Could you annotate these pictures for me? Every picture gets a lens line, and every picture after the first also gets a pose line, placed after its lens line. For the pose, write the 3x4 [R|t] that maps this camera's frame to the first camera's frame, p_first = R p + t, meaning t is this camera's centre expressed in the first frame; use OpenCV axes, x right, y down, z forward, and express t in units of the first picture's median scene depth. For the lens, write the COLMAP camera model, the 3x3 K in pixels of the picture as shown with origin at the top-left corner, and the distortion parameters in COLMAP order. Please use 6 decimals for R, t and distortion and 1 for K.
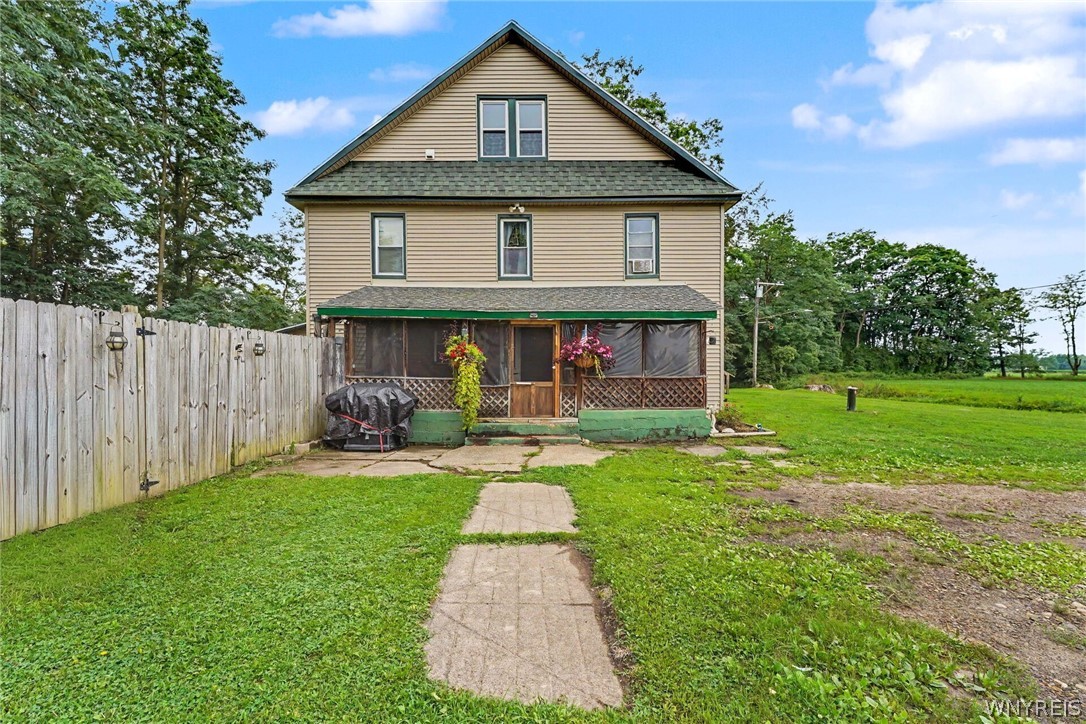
lens RADIAL K [[450.5, 0, 543.0], [0, 450.5, 362.0], [0, 0, 1]] dist [0.000619, 0.000009]
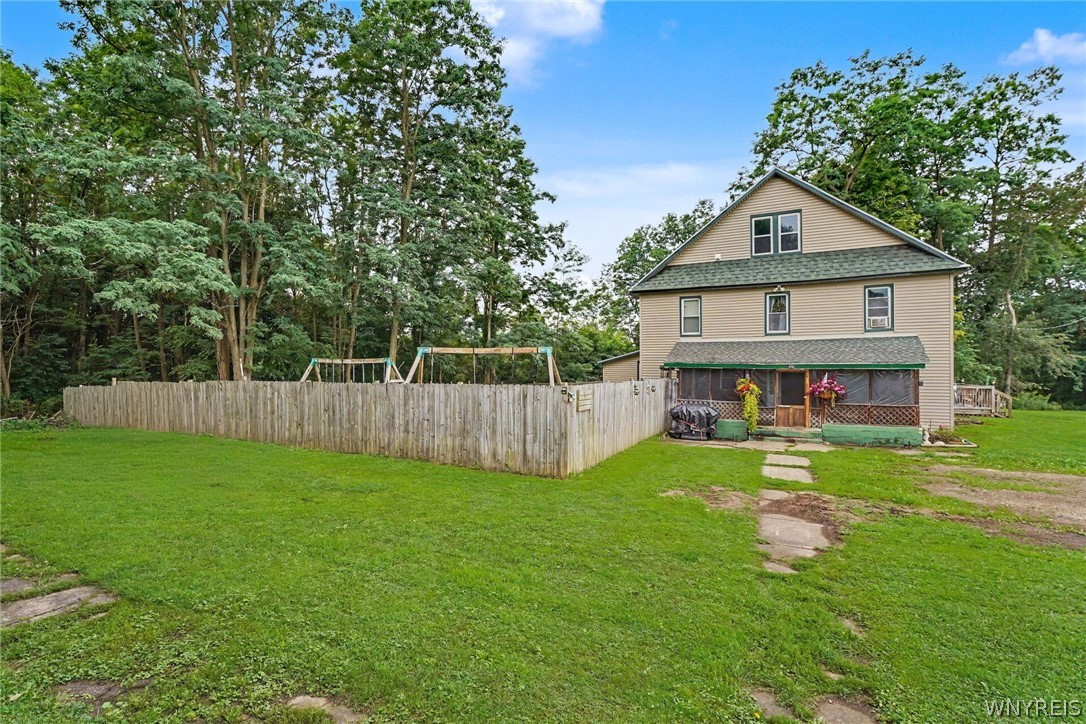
lens RADIAL K [[511.2, 0, 541.5], [0, 511.2, 371.0], [0, 0, 1]] dist [0.003402, 0.000884]
pose [[0.890418, 0.001353, -0.455141, 0.017214], [0.002570, 0.999965, 0.008000, -0.100377], [0.455136, -0.008294, 0.890383, -1.088986]]
